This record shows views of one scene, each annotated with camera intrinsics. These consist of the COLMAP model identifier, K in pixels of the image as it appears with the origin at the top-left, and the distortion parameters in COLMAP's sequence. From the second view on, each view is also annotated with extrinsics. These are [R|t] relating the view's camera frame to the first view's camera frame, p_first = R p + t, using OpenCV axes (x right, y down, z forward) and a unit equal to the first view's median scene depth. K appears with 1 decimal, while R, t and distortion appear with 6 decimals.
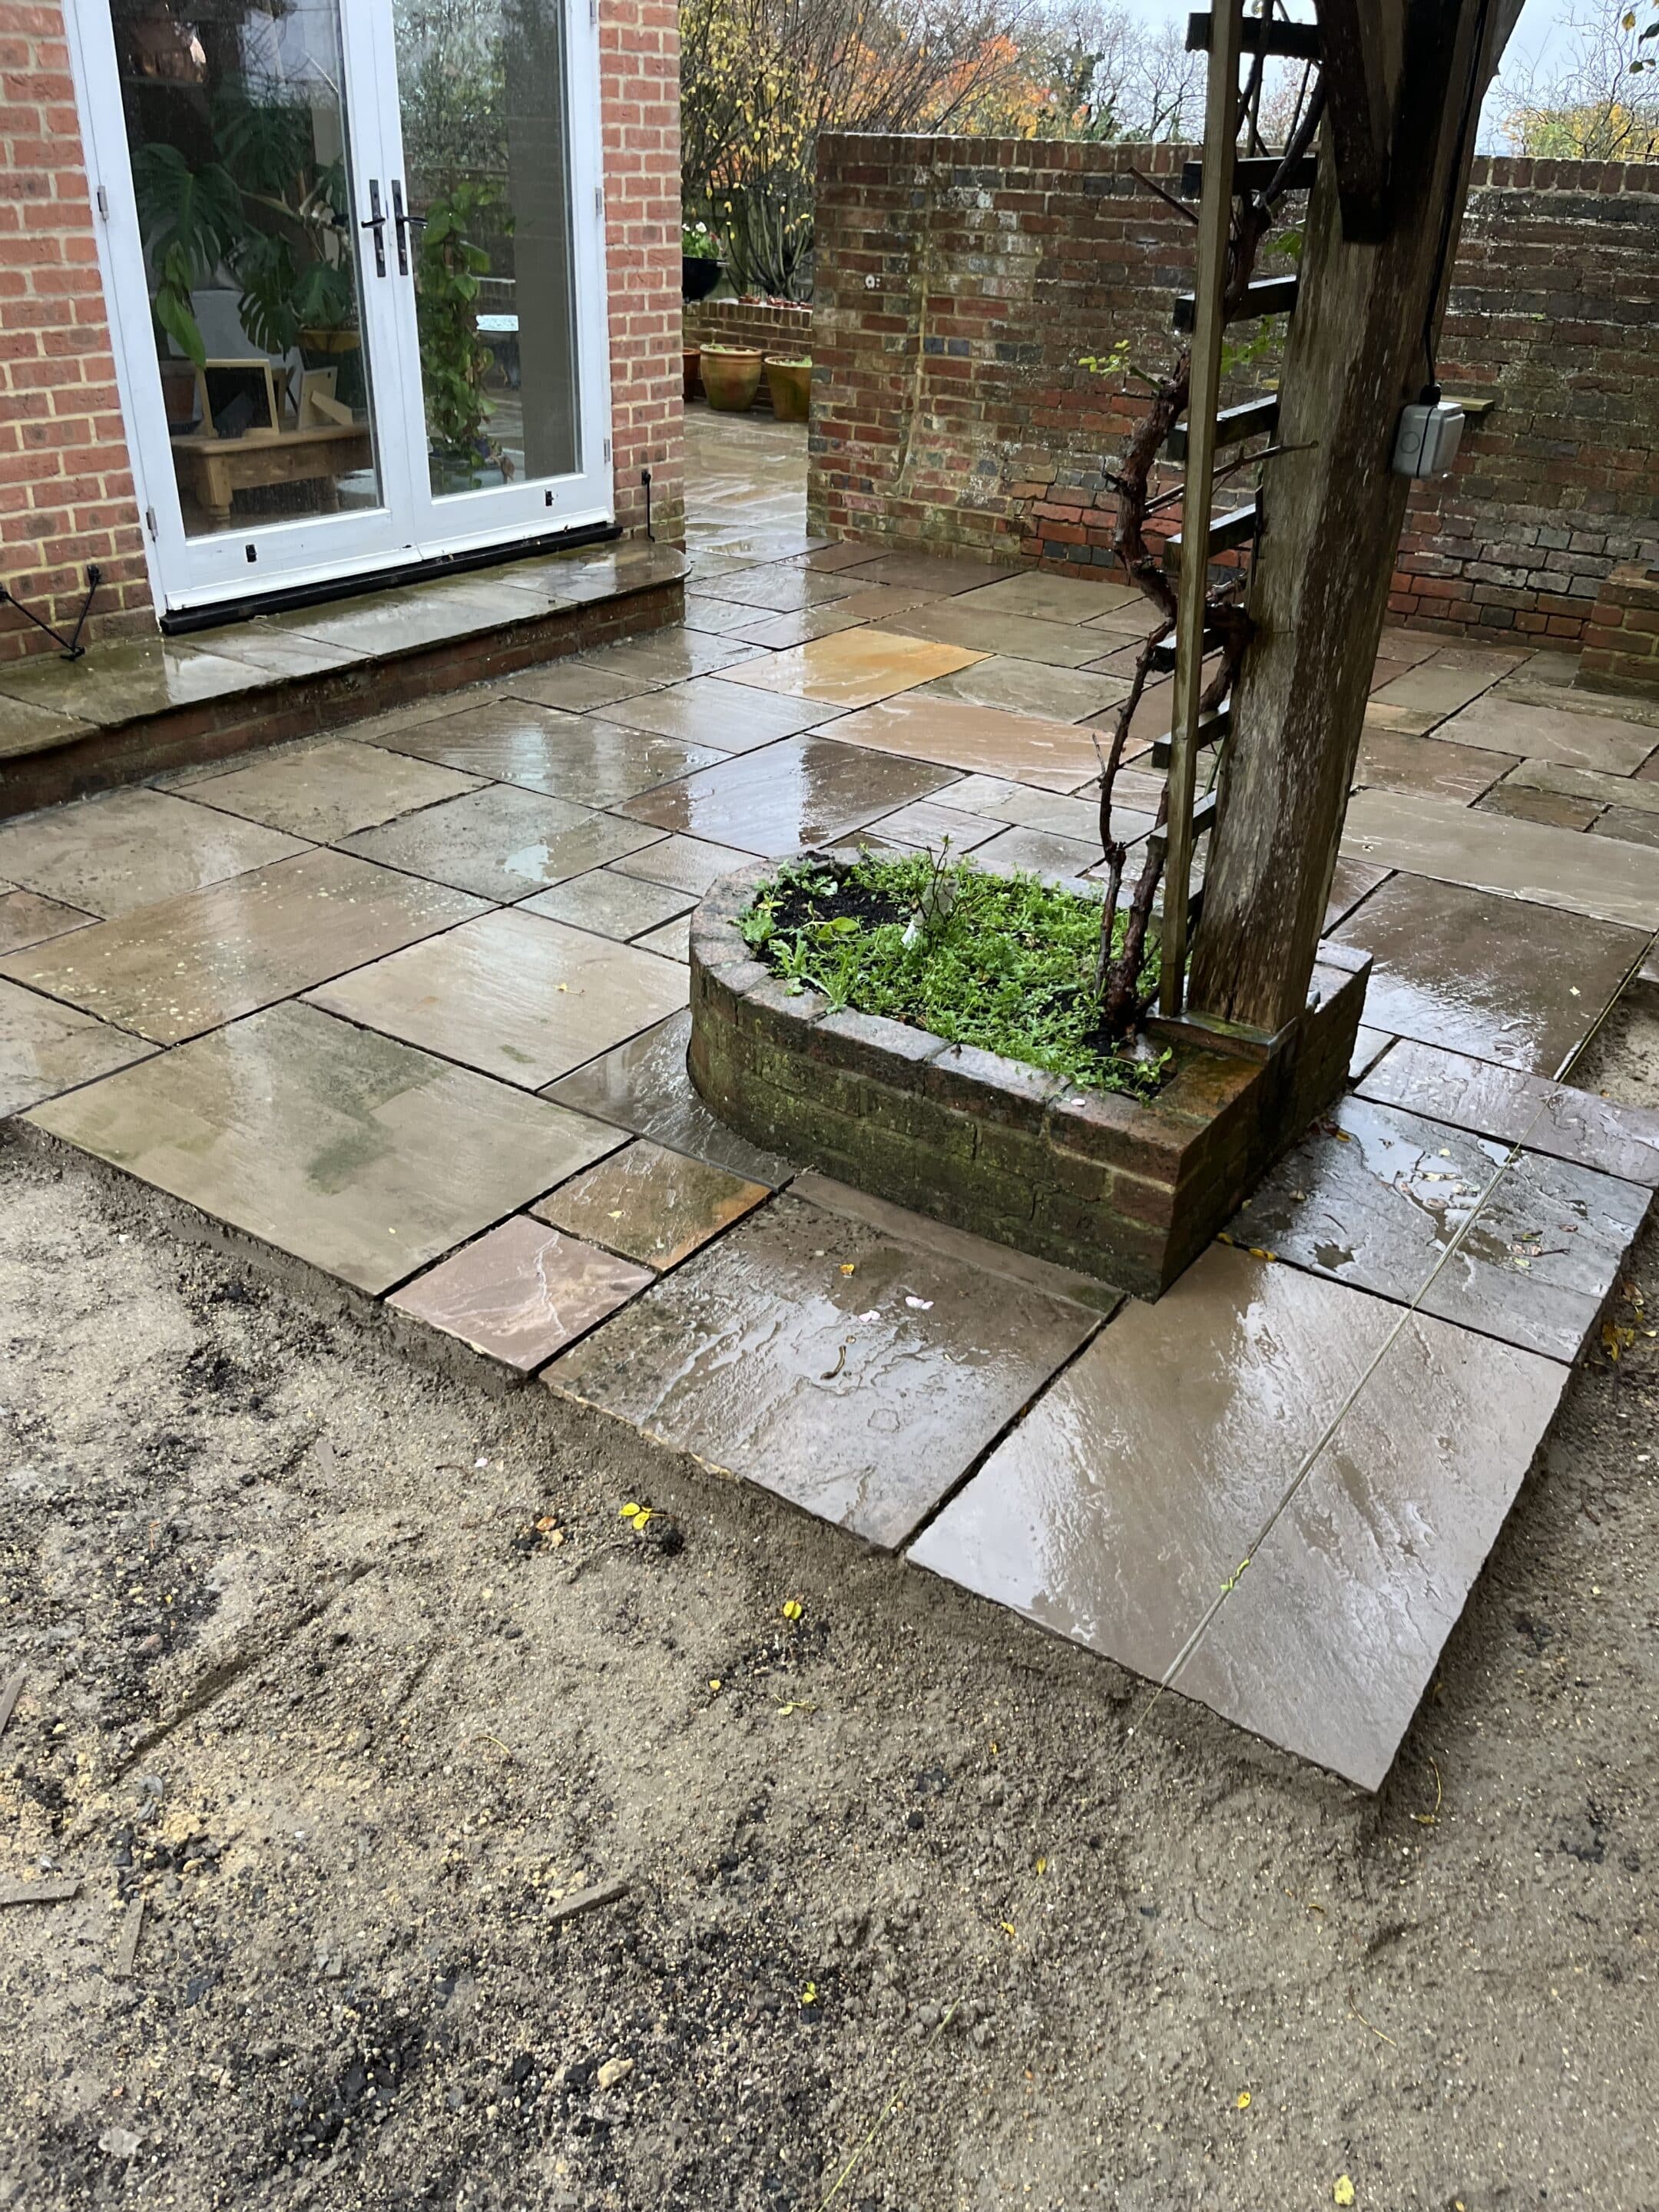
lens RADIAL K [[1676.3, 0, 850.9], [0, 1676.3, 1114.2], [0, 0, 1]] dist [0.064268, -0.100149]
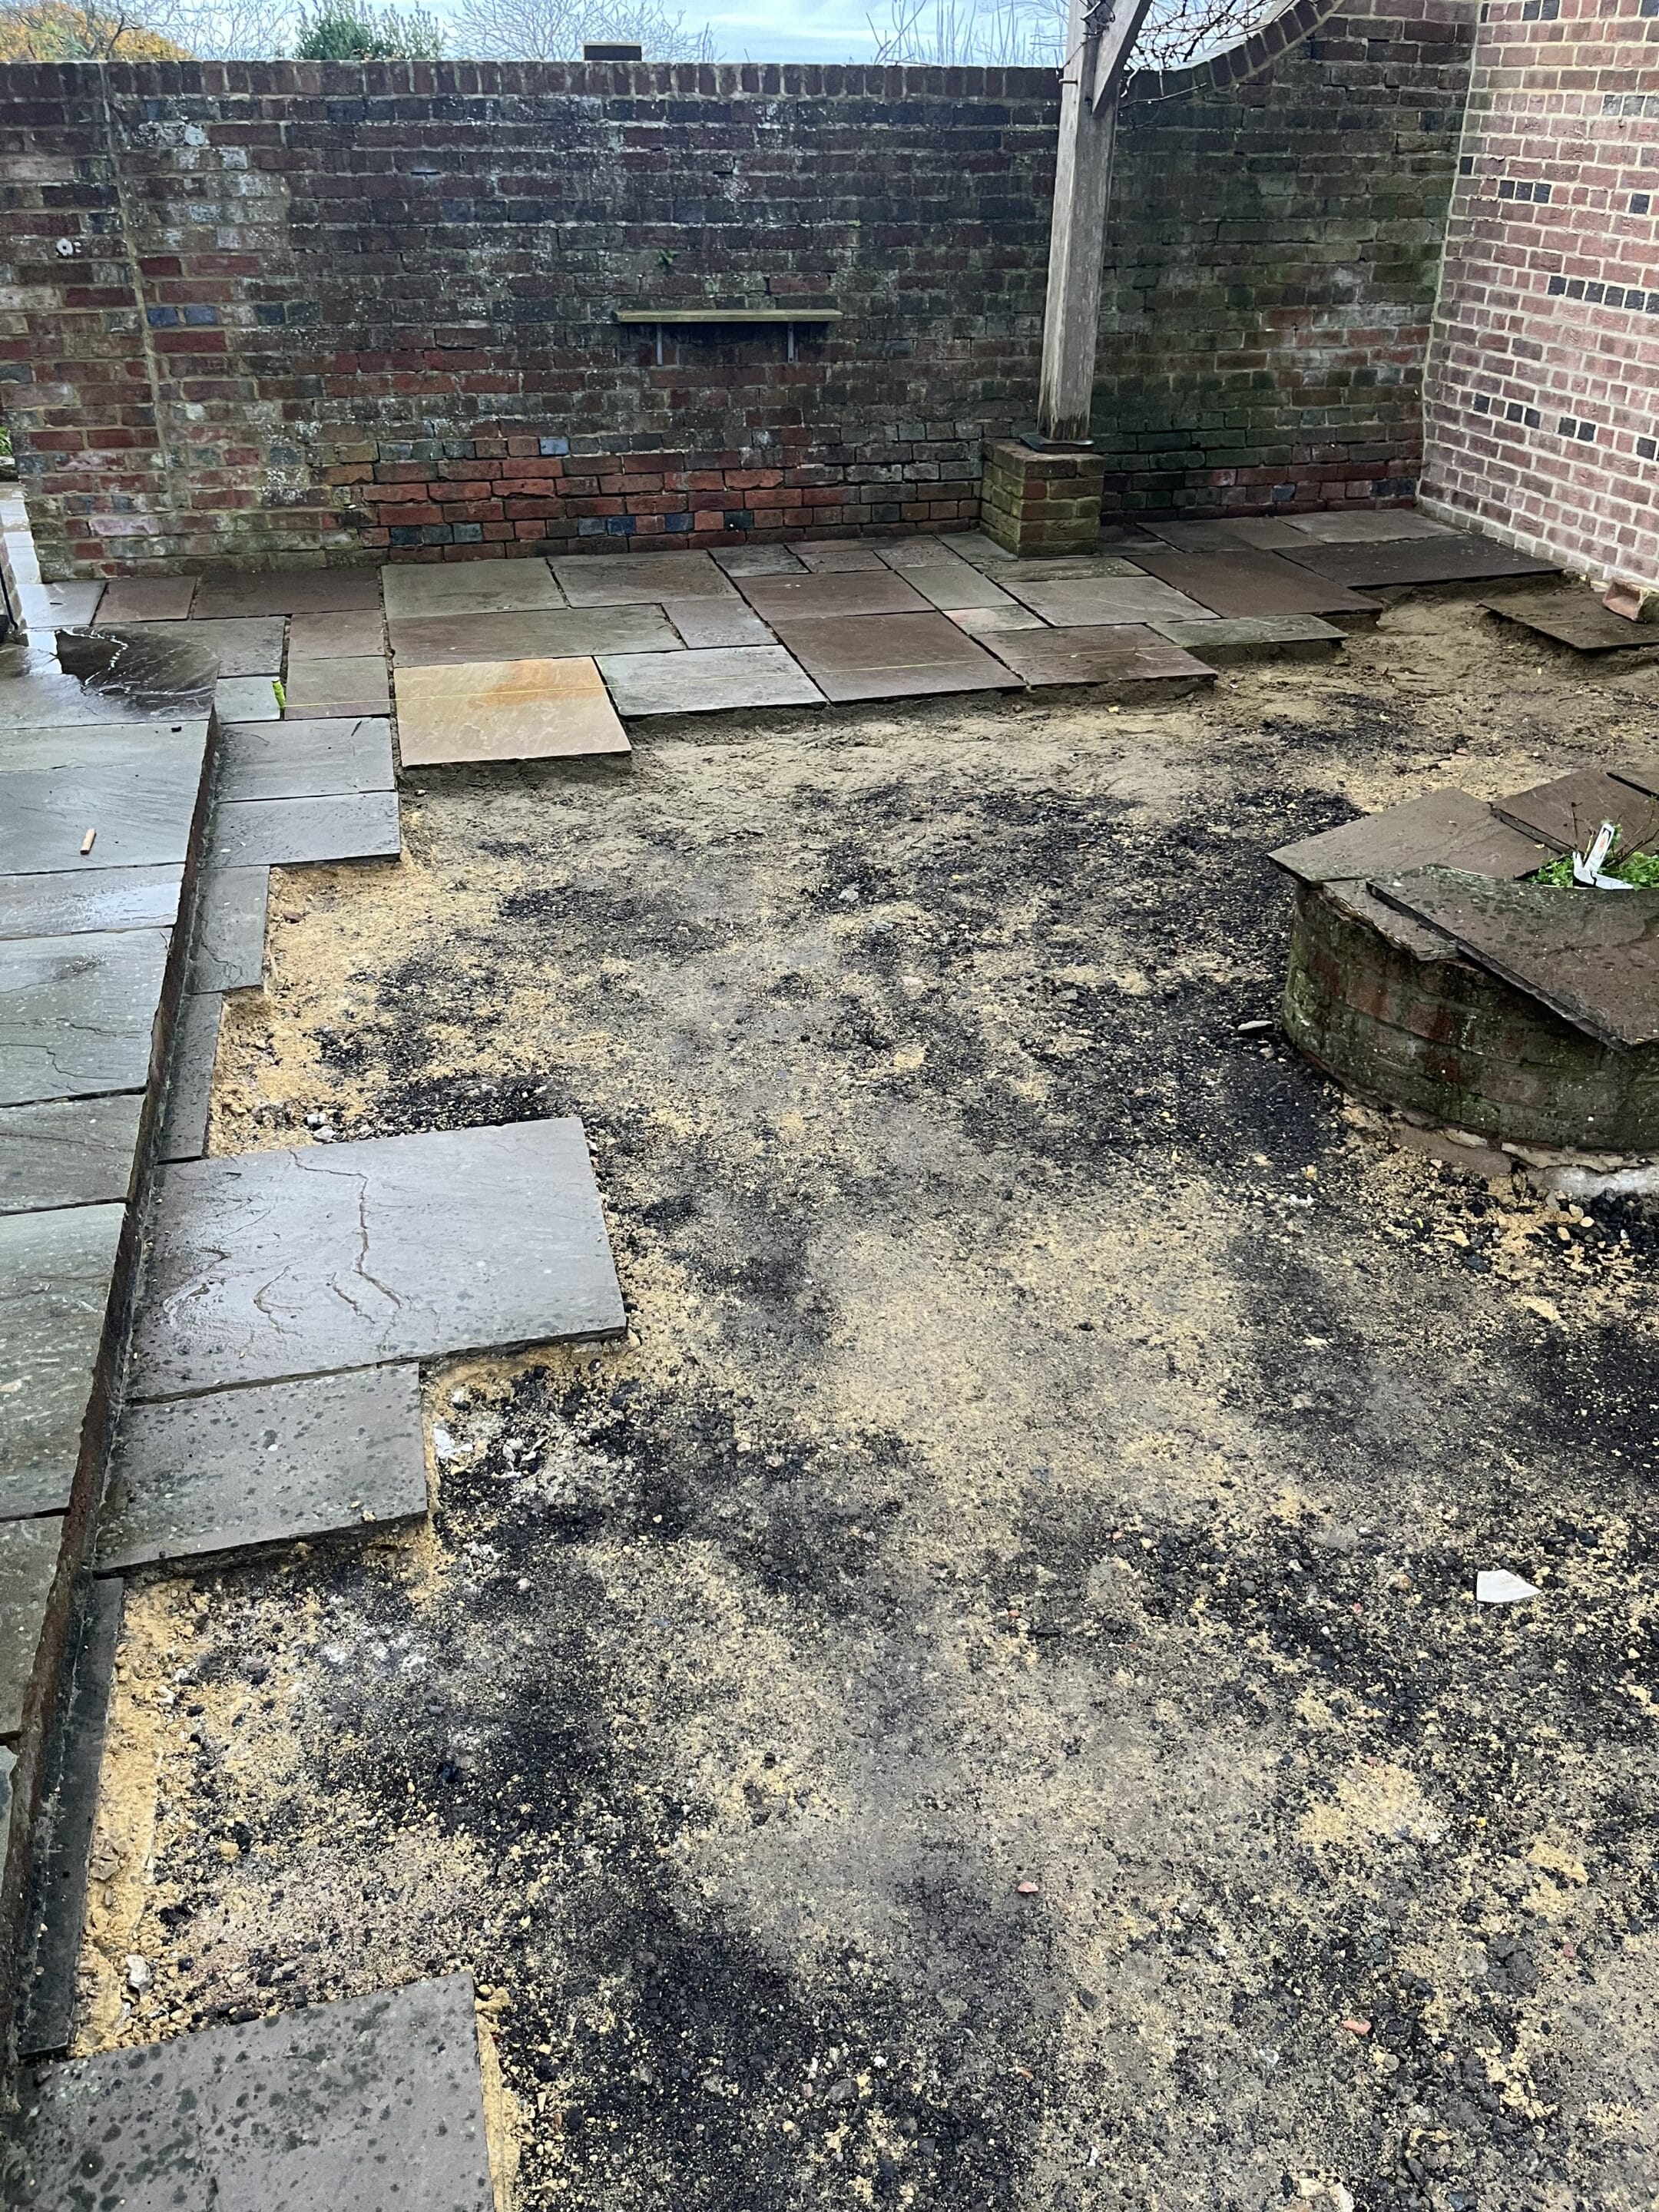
lens RADIAL K [[1676.3, 0, 836.0], [0, 1676.3, 1099.8], [0, 0, 1]] dist [0.064268, -0.100149]
pose [[0.664370, -0.403692, 0.629003, -0.457849], [0.378254, 0.907457, 0.182881, -0.168806], [-0.644621, 0.116422, 0.755586, 0.270727]]
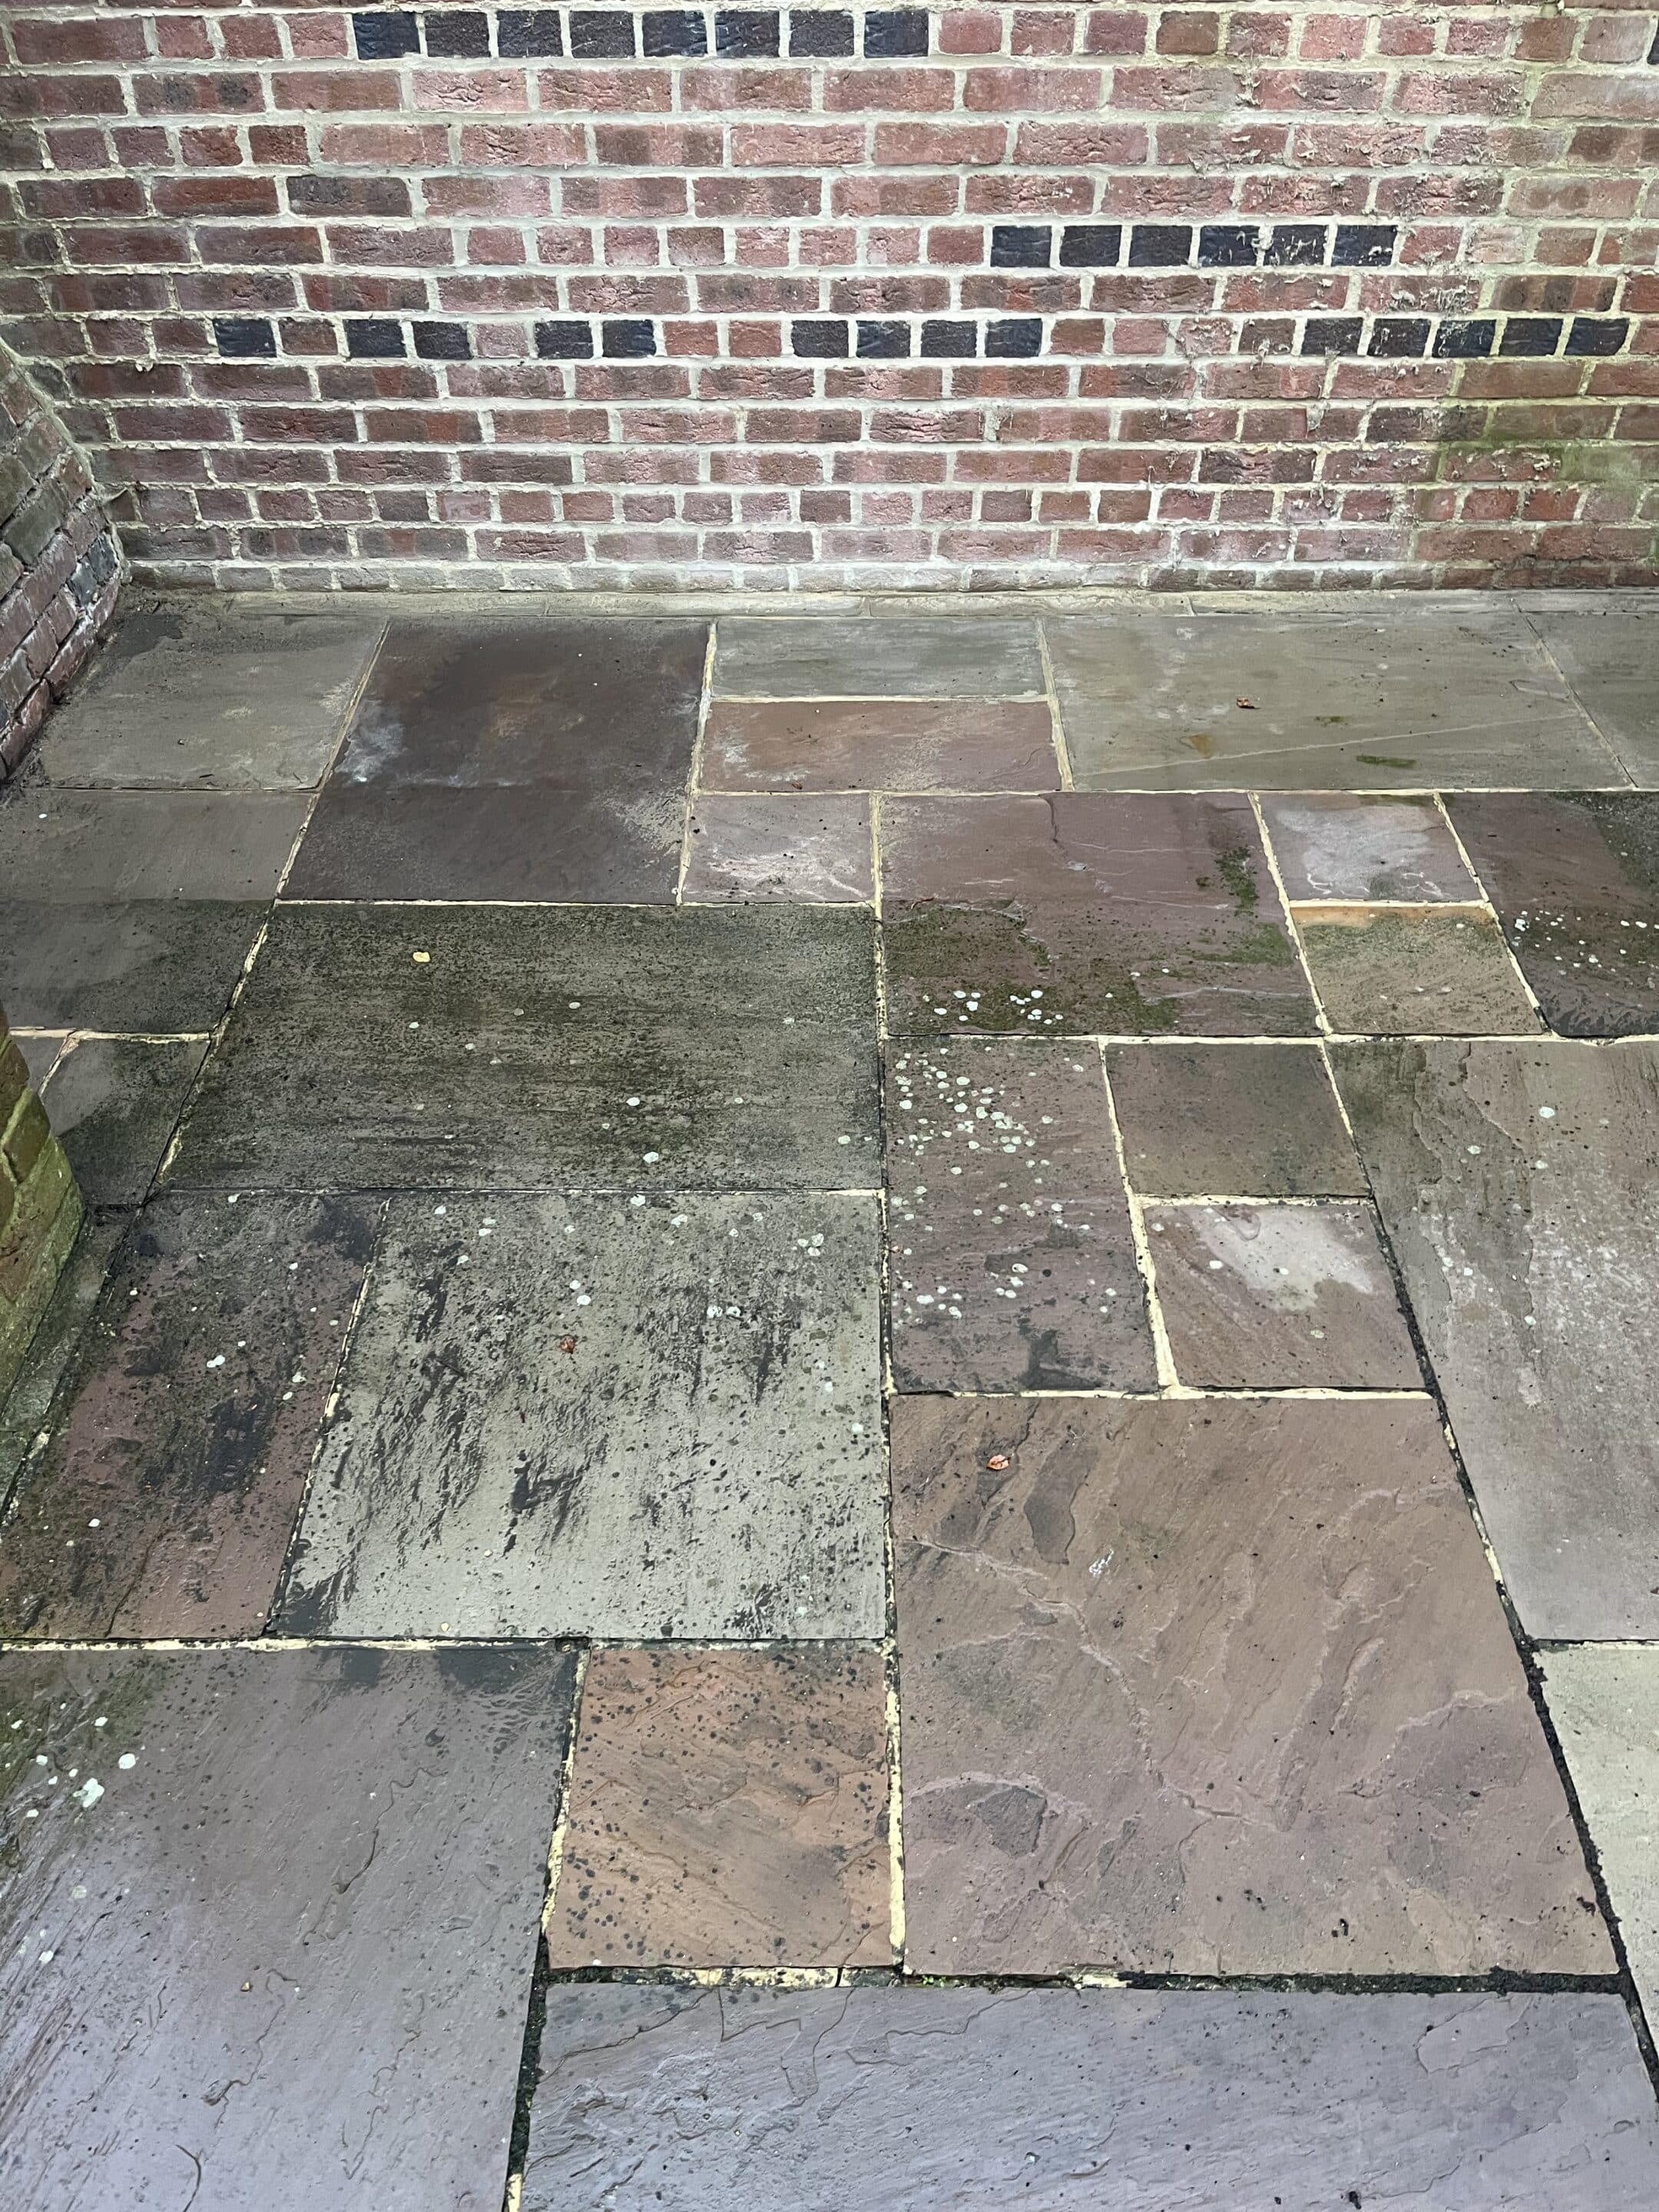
lens RADIAL K [[1676.3, 0, 820.9], [0, 1676.3, 1107.3], [0, 0, 1]] dist [0.064268, -0.100149]
pose [[-0.550156, -0.589322, 0.591631, 0.182481], [0.397783, 0.437995, 0.806182, -0.441792], [-0.734233, 0.678866, -0.006543, 0.801795]]
